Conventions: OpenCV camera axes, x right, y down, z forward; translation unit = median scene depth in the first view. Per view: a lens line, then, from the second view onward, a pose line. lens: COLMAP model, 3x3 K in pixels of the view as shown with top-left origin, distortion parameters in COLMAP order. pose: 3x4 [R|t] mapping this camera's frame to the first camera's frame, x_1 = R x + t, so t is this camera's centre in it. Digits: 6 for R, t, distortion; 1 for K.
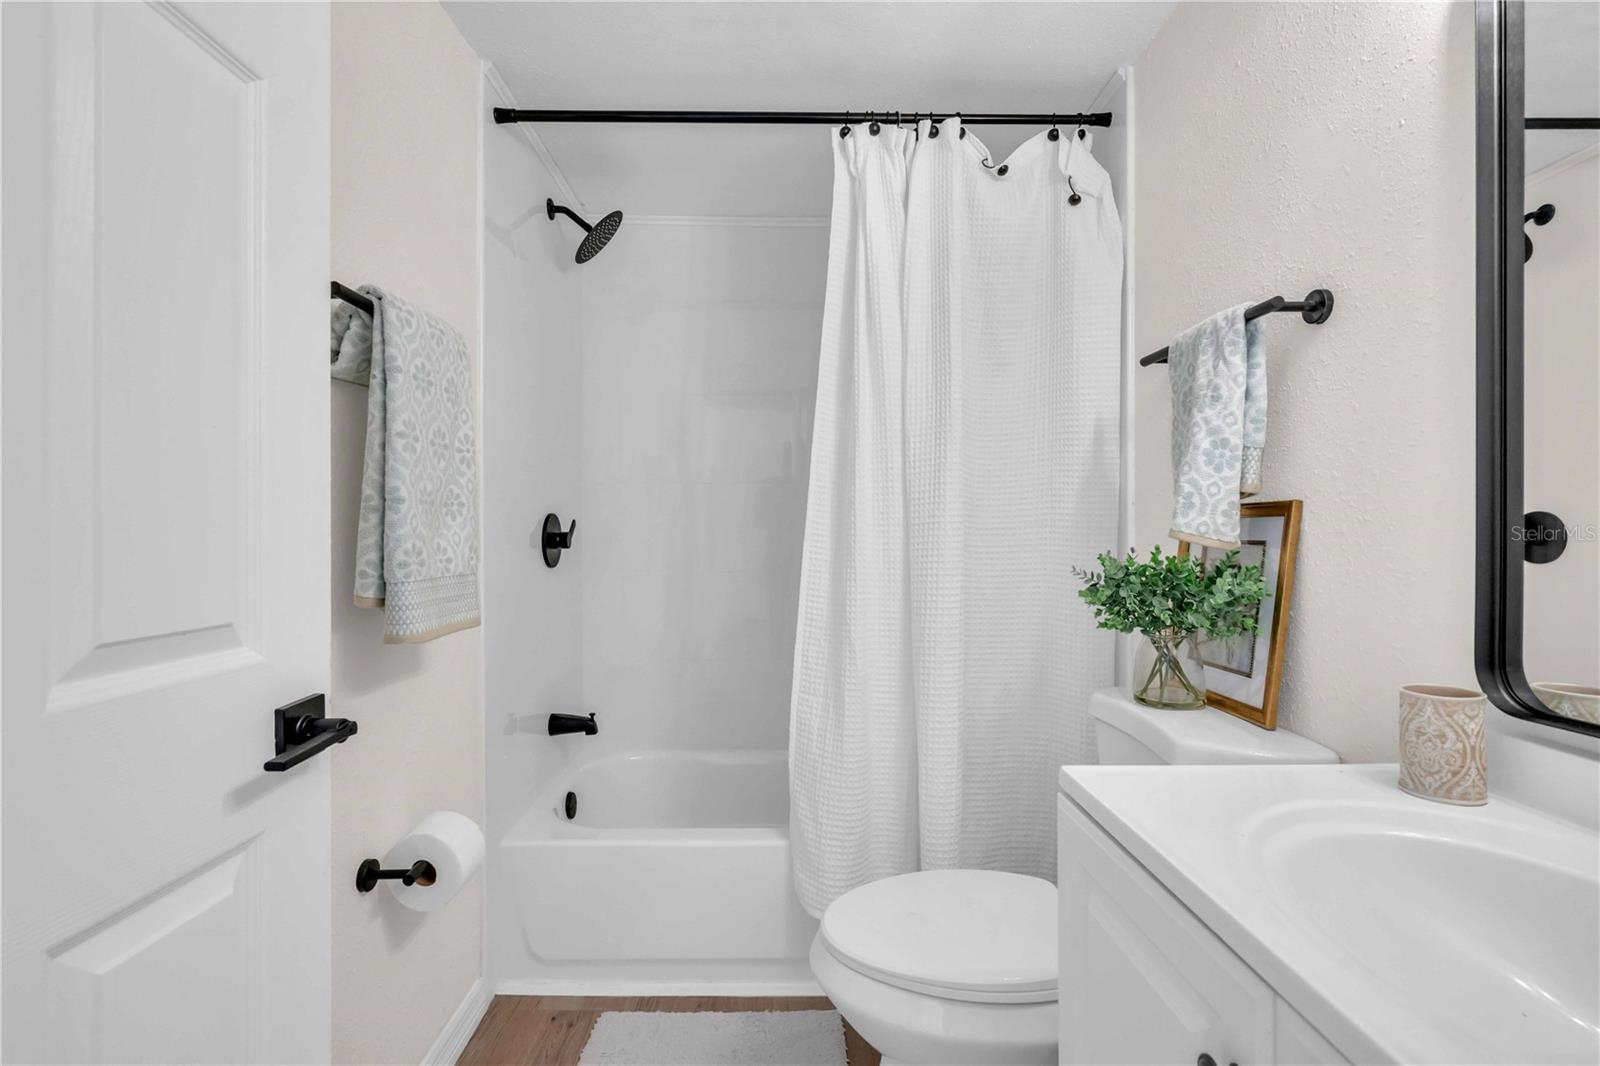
lens RADIAL K [[727.7, 0, 800.0], [0, 727.7, 533.0], [0, 0, 1]] dist [0.000323, 0.000396]
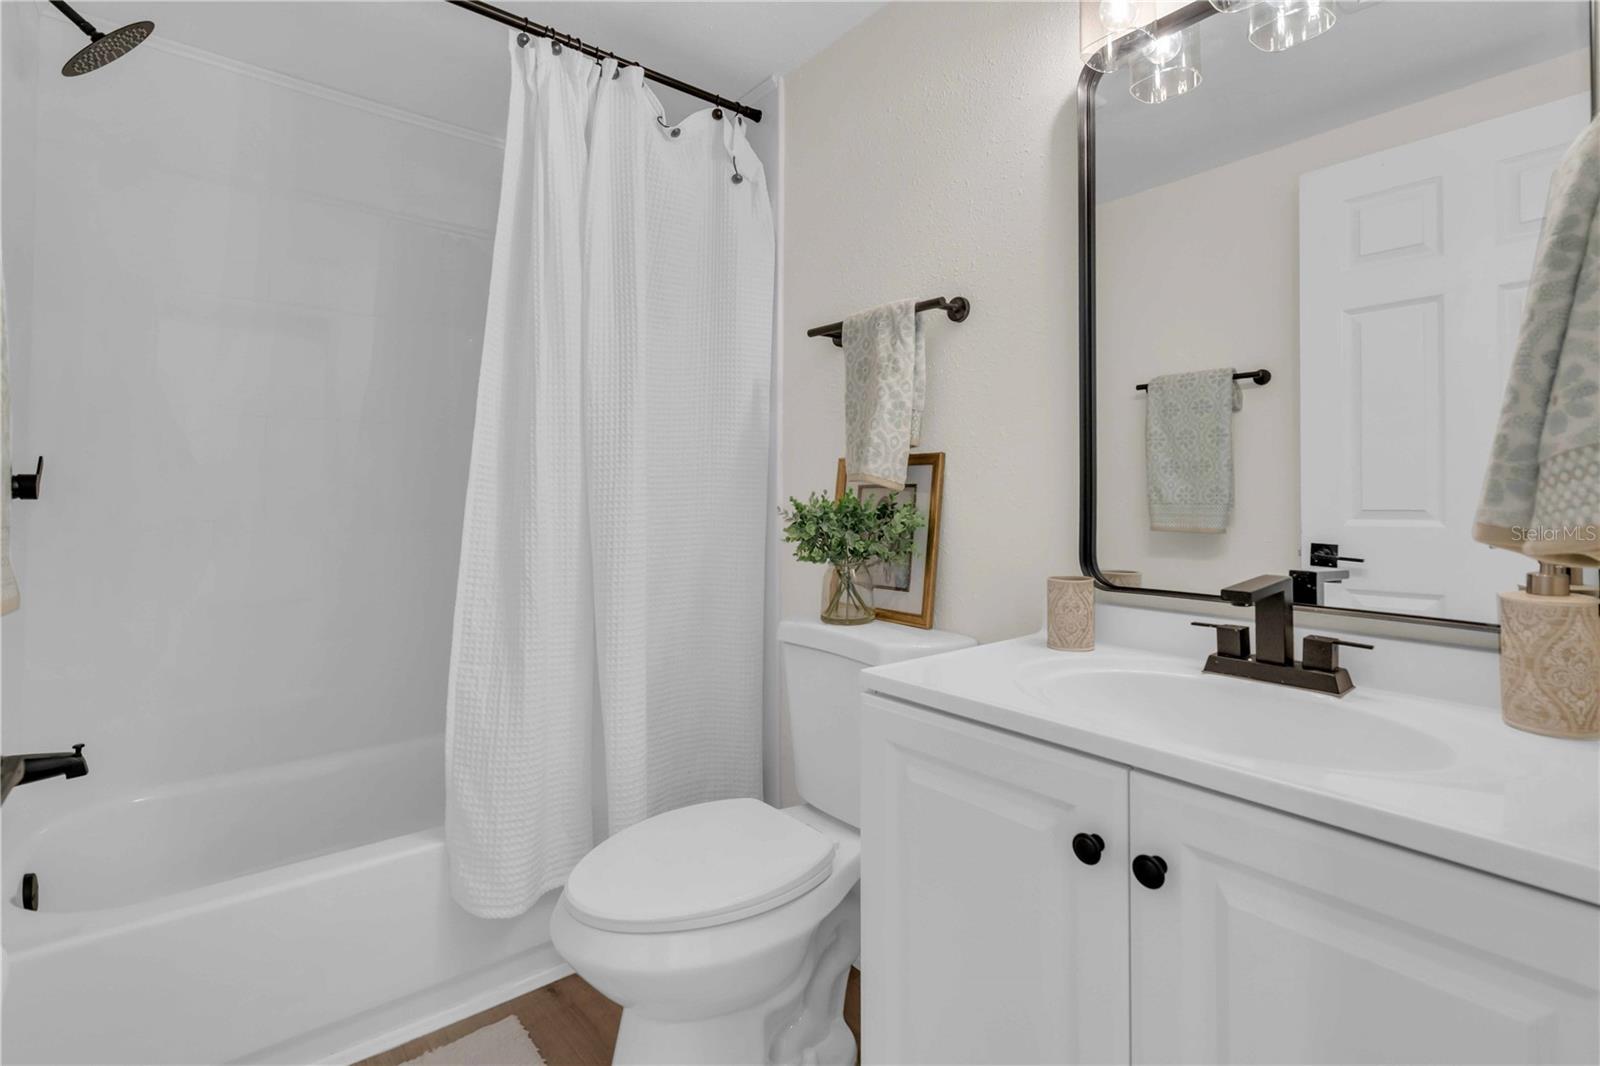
lens RADIAL K [[740.2, 0, 800.3], [0, 740.2, 482.7], [0, 0, 1]] dist [-0.003579, -0.000204]
pose [[0.792647, 0.010652, 0.609588, -0.320463], [0.000401, 0.999838, -0.017992, 0.031913], [-0.609681, 0.014506, 0.792514, 0.086777]]
